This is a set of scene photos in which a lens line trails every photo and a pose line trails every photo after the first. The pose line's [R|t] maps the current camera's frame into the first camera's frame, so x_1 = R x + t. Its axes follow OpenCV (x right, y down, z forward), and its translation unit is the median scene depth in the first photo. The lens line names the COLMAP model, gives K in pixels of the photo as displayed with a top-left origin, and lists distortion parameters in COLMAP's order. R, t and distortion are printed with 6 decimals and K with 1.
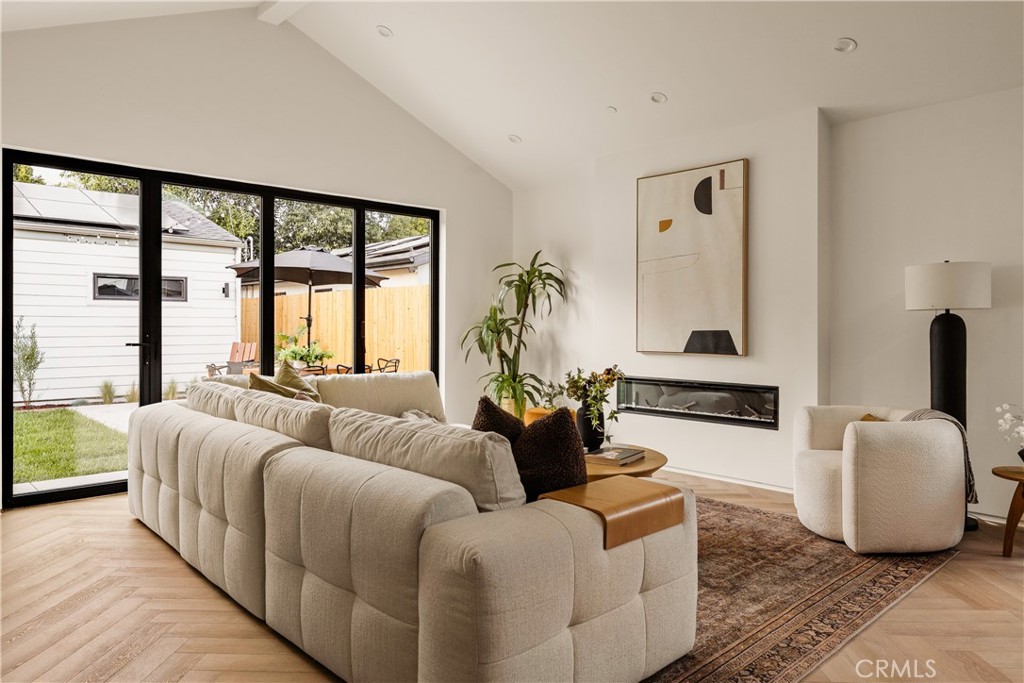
lens RADIAL K [[689.2, 0, 510.4], [0, 689.2, 334.9], [0, 0, 1]] dist [-0.003145, 0.005605]
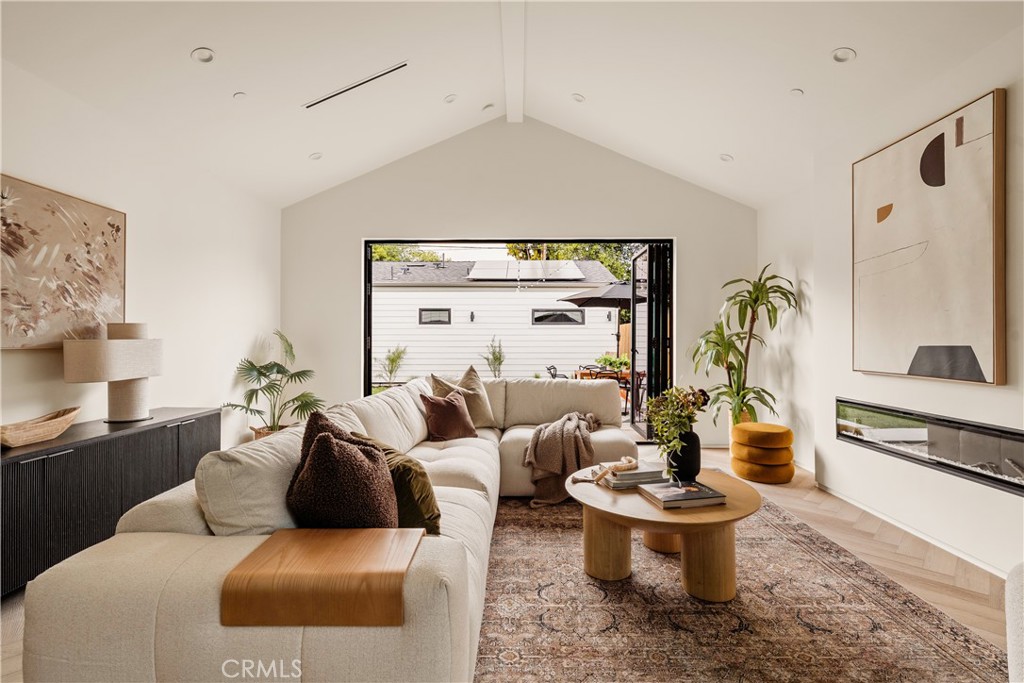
lens RADIAL K [[461.3, 0, 513.0], [0, 461.3, 342.0], [0, 0, 1]] dist [0.002146, -0.001225]
pose [[0.722532, 0.000146, -0.691338, 0.298521], [-0.005959, 0.999964, -0.006017, -0.005043], [0.691312, 0.008467, 0.722507, 0.339650]]
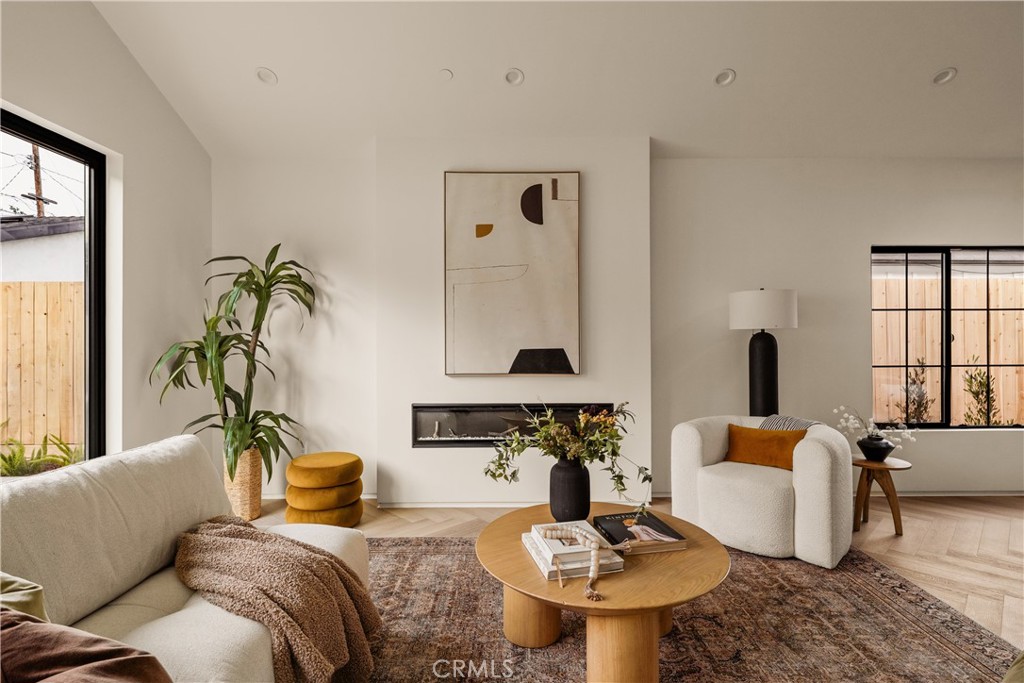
lens RADIAL K [[513.4, 0, 512.9], [0, 513.4, 338.9], [0, 0, 1]] dist [0.006250, -0.001011]
pose [[0.674522, -0.007812, 0.738214, -0.249925], [0.015319, 0.999877, -0.003416, -0.018089], [-0.738096, 0.013613, 0.674558, 0.559506]]
